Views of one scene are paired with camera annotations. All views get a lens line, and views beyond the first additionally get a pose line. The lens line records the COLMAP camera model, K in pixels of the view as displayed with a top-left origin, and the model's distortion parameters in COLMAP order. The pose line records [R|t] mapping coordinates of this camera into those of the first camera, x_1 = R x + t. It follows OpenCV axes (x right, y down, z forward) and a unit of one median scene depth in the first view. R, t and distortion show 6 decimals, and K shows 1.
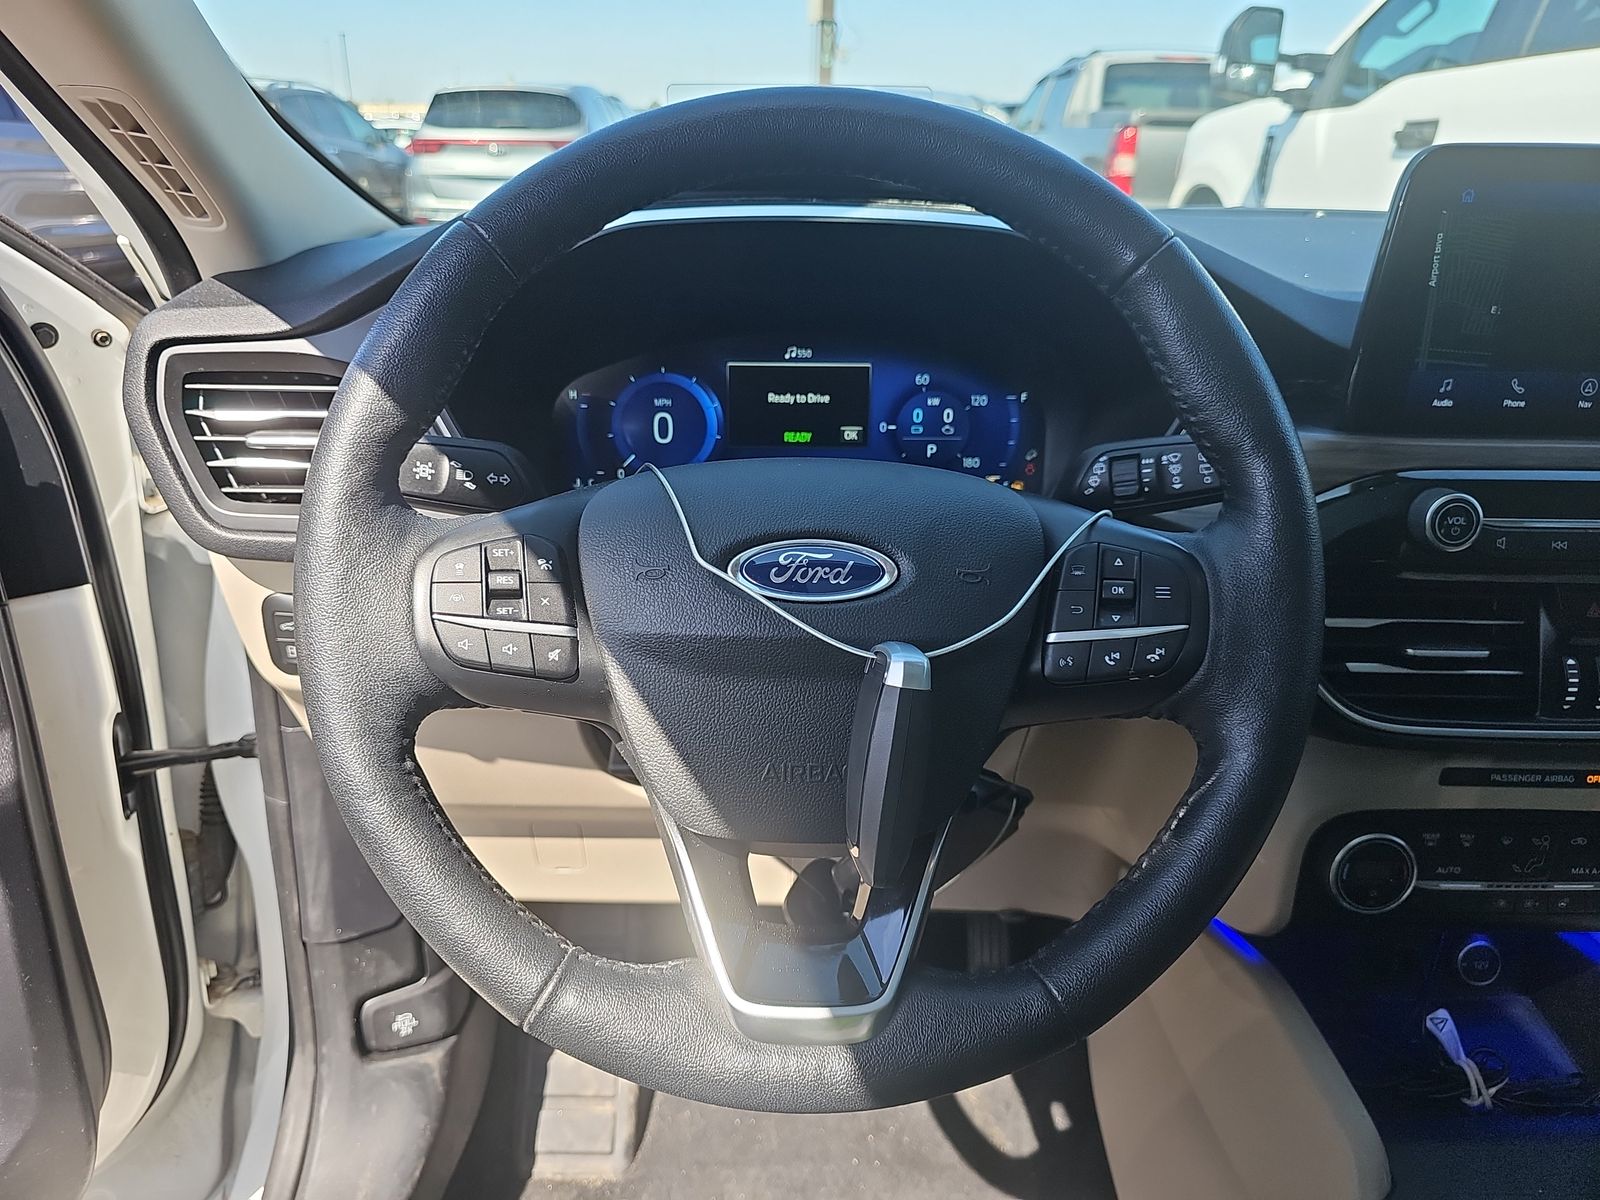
lens RADIAL K [[1041.9, 0, 750.9], [0, 1041.9, 604.3], [0, 0, 1]] dist [0.004053, -0.004605]
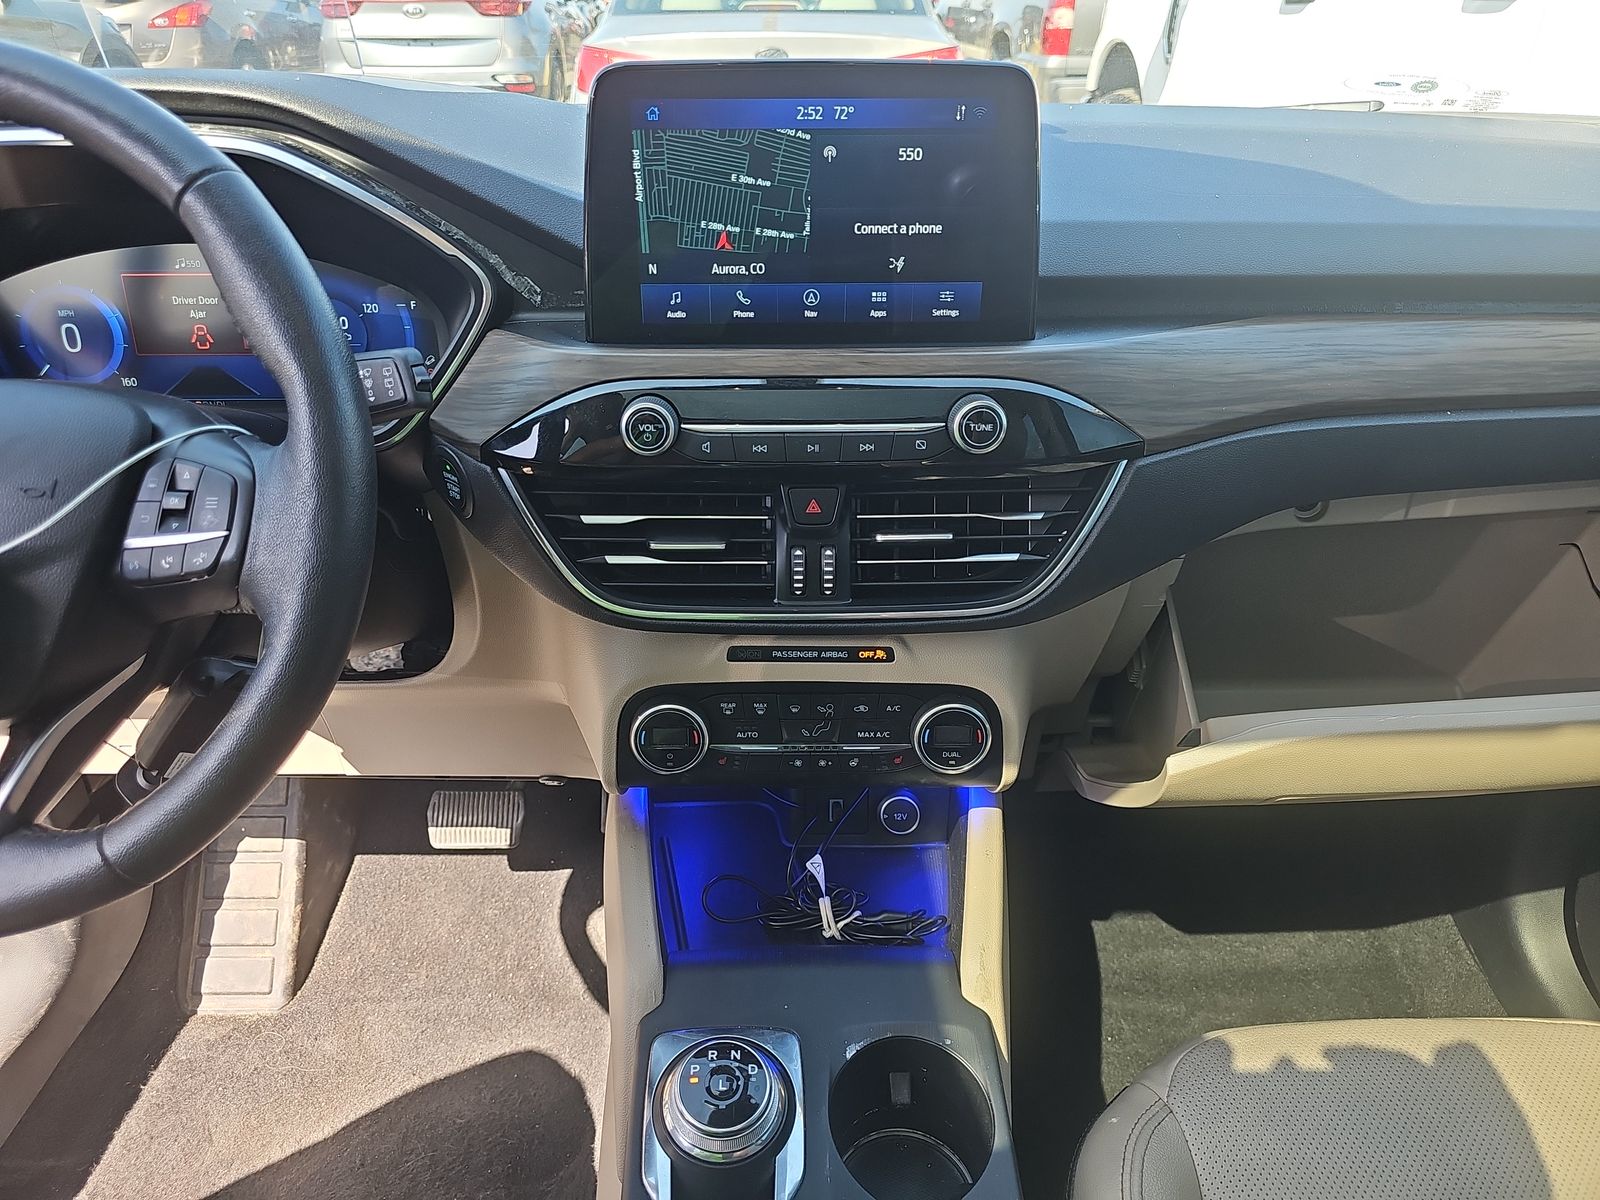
lens RADIAL K [[1021.0, 0, 800.0], [0, 1021.0, 600.0], [0, 0, 1]] dist [0.148254, -0.147601]
pose [[0.999553, -0.013642, -0.026620, 0.683056], [0.016691, 0.992883, 0.117918, -0.019682], [0.024822, -0.118309, 0.992667, -0.080916]]
